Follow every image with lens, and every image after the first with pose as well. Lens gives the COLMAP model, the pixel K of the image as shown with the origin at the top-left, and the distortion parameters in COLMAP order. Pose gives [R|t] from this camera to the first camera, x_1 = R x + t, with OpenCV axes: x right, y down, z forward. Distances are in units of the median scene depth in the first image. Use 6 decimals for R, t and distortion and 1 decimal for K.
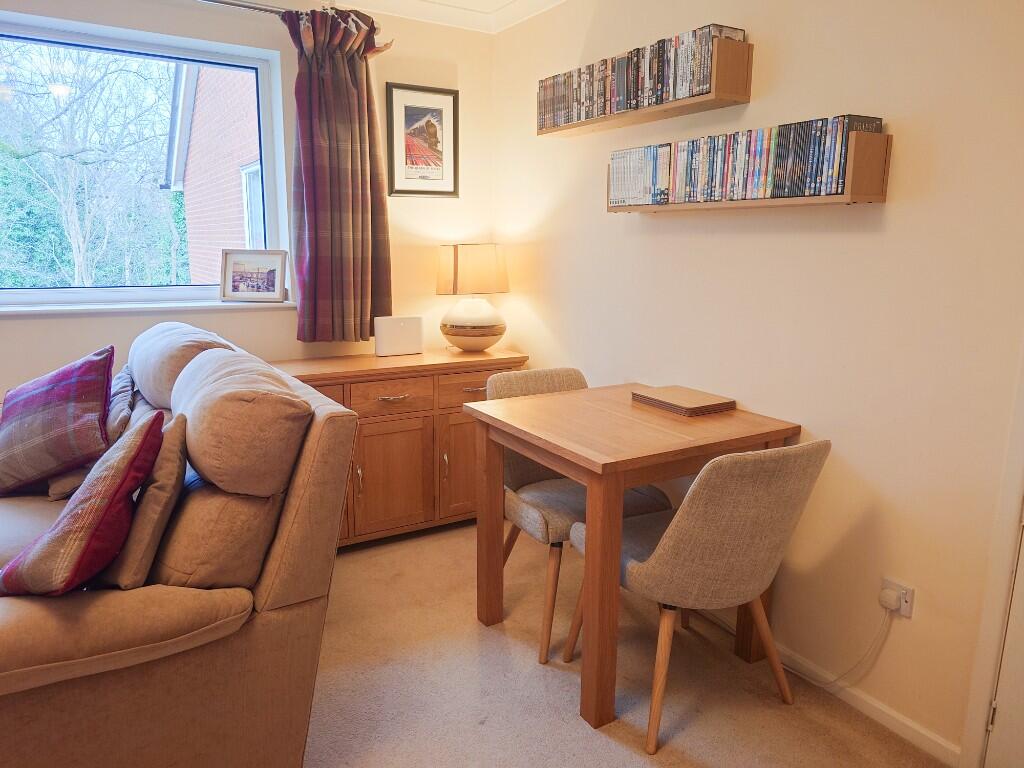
lens RADIAL K [[737.2, 0, 510.5], [0, 737.2, 386.0], [0, 0, 1]] dist [0.000065, -0.001964]
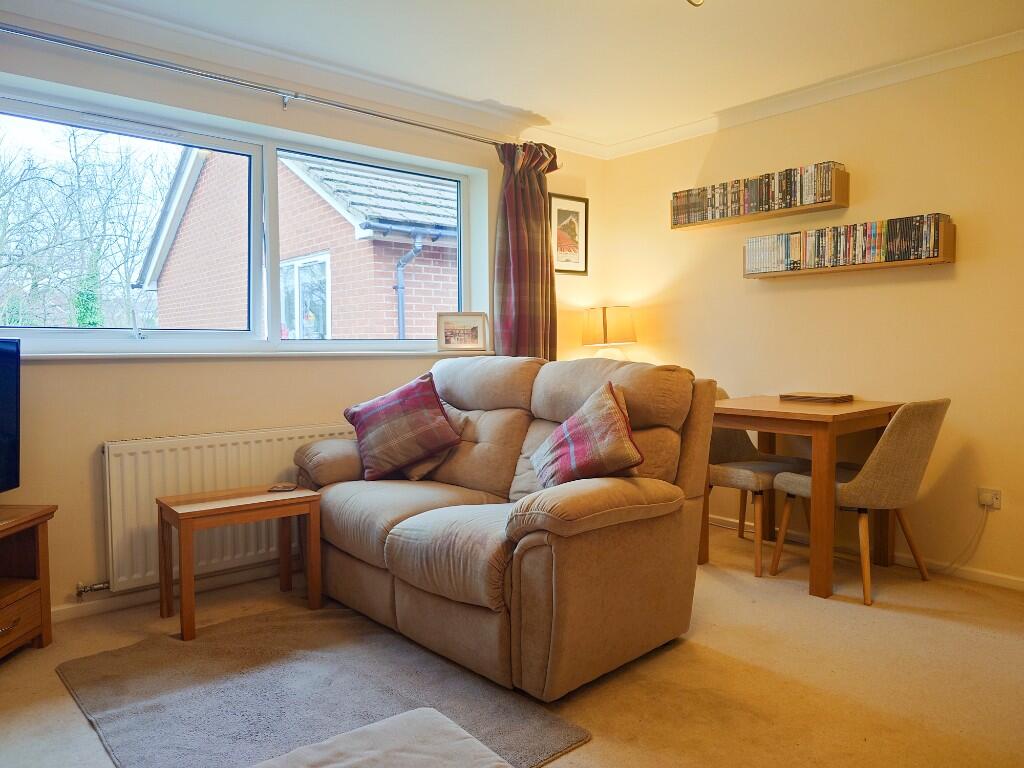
lens RADIAL K [[737.2, 0, 514.2], [0, 737.2, 382.5], [0, 0, 1]] dist [0.000065, -0.001964]
pose [[0.985064, -0.029577, 0.169632, -0.638264], [0.053423, 0.989021, -0.137782, 0.166245], [-0.163694, 0.144786, 0.975828, -0.372454]]
